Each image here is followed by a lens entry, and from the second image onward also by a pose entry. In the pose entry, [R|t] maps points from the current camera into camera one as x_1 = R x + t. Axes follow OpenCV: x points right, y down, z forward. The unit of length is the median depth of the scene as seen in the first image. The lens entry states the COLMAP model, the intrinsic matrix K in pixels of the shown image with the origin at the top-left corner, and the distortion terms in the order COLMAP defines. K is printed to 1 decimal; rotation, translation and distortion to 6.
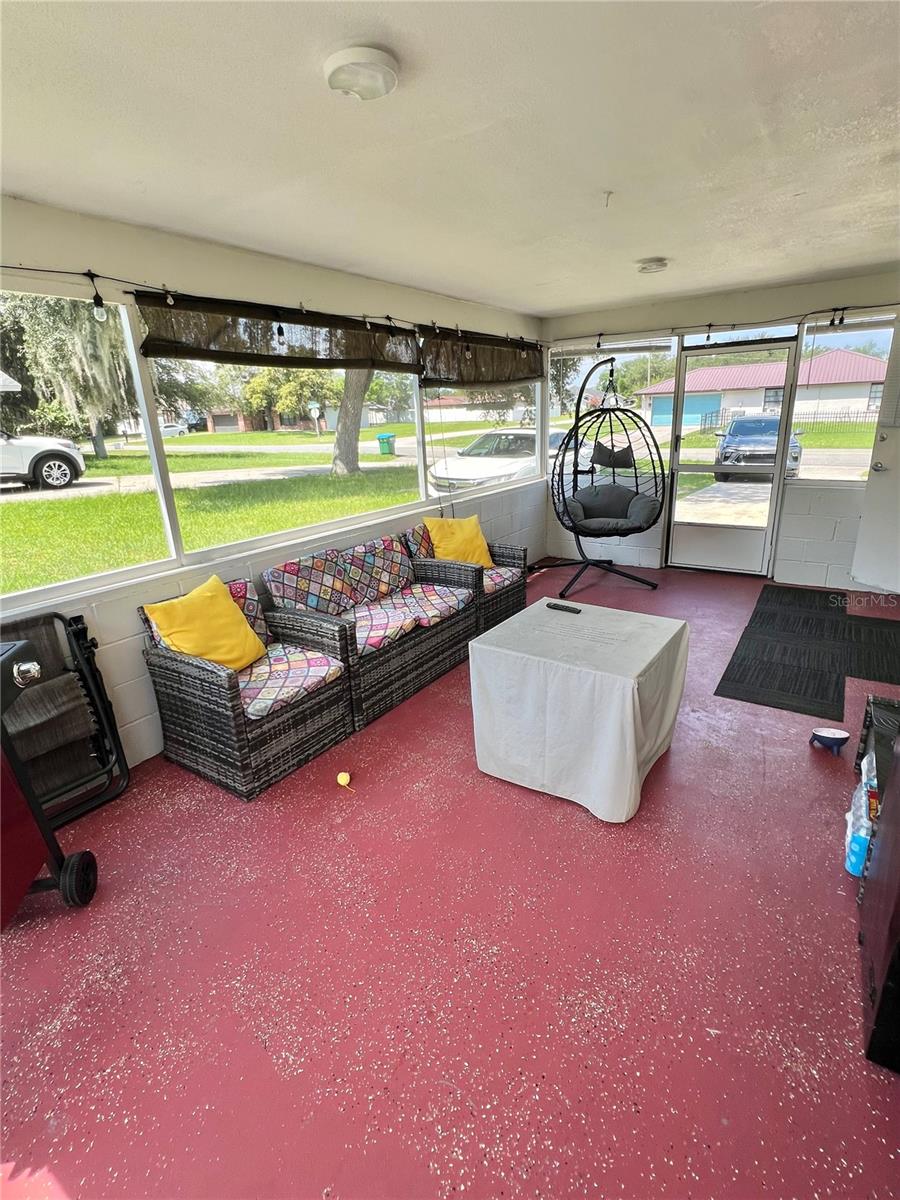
lens RADIAL K [[572.0, 0, 452.8], [0, 572.0, 600.3], [0, 0, 1]] dist [-0.000286, -0.000068]
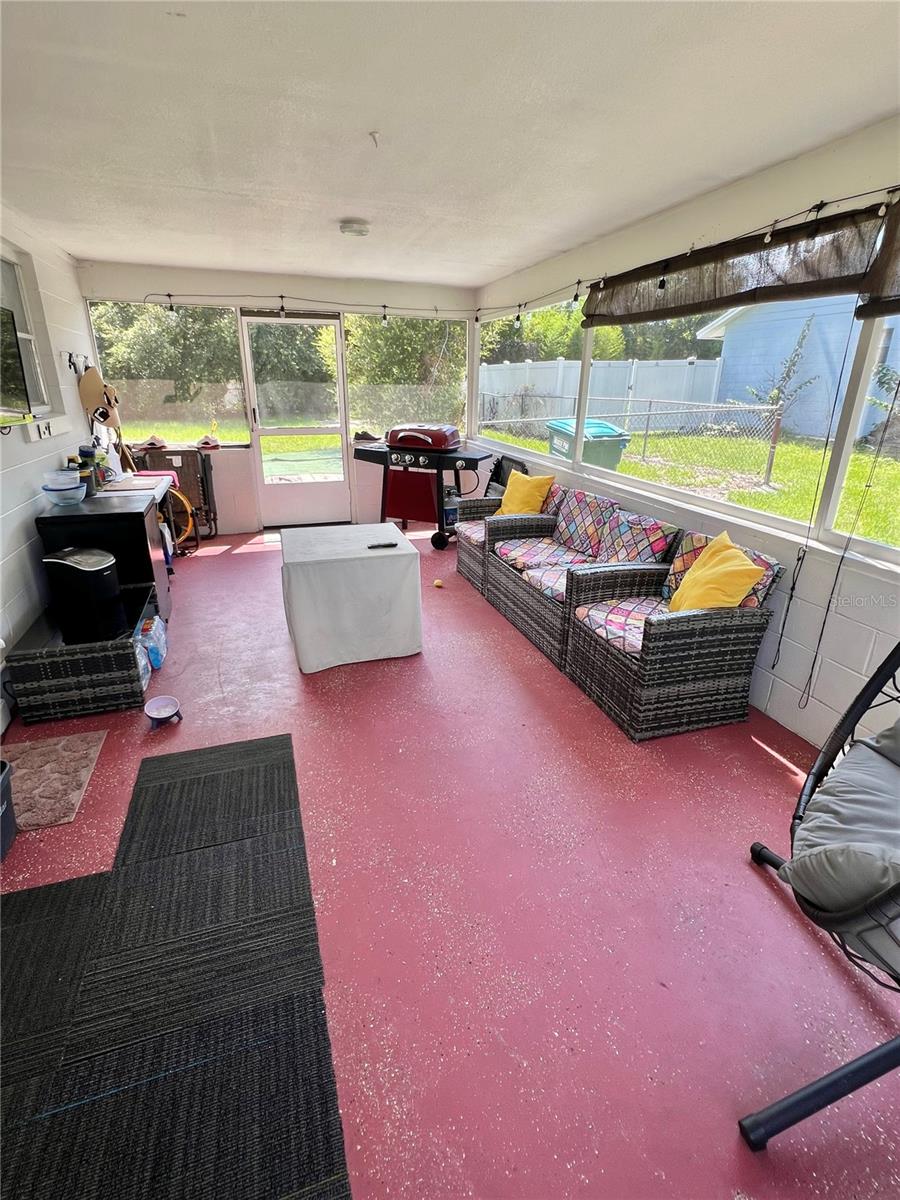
lens RADIAL K [[572.0, 0, 452.8], [0, 572.0, 600.3], [0, 0, 1]] dist [-0.000286, -0.000068]
pose [[-0.614703, 0.315890, -0.722740, 0.788088], [-0.230346, 0.804463, 0.547521, -0.454074], [0.754375, 0.503043, -0.421742, 1.330484]]
